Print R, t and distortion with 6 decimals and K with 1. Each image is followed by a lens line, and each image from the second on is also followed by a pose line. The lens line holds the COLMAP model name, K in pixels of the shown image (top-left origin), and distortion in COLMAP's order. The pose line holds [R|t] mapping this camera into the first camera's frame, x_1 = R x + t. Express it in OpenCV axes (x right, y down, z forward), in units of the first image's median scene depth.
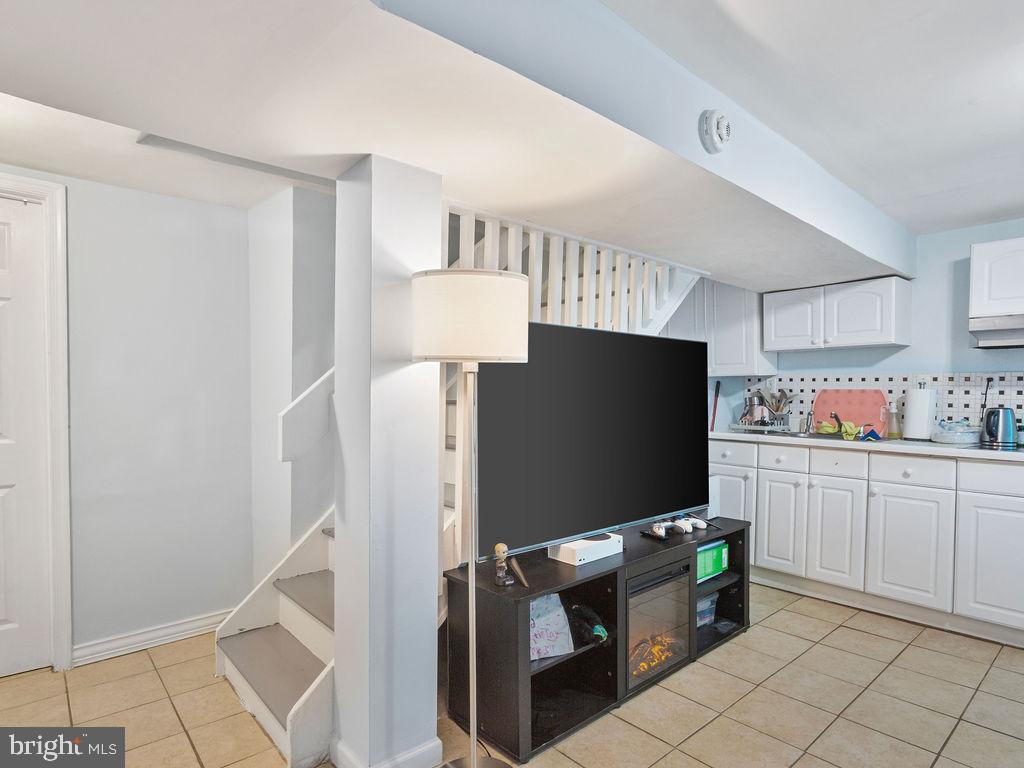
lens RADIAL K [[560.0, 0, 511.0], [0, 560.0, 378.6], [0, 0, 1]] dist [-0.001337, 0.003119]
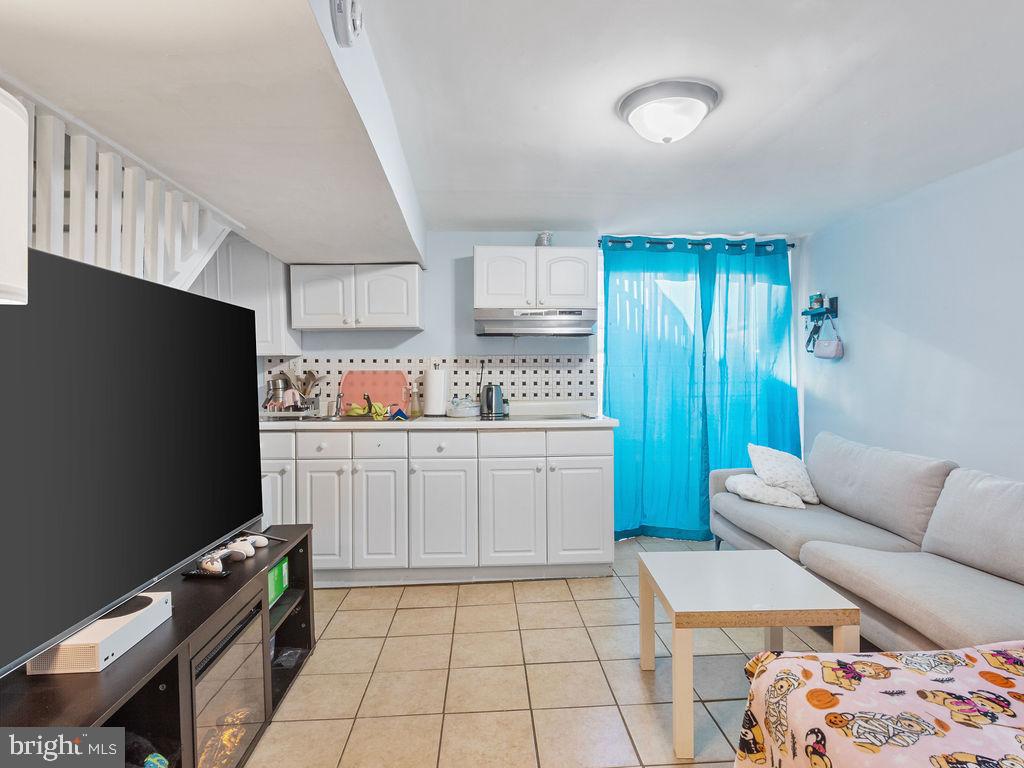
lens RADIAL K [[560.0, 0, 511.0], [0, 560.0, 378.6], [0, 0, 1]] dist [-0.001337, 0.003119]
pose [[0.620158, -0.012807, 0.784372, -0.046500], [-0.009017, 0.999684, 0.023452, 0.008954], [-0.784425, -0.021616, 0.619847, 0.204647]]
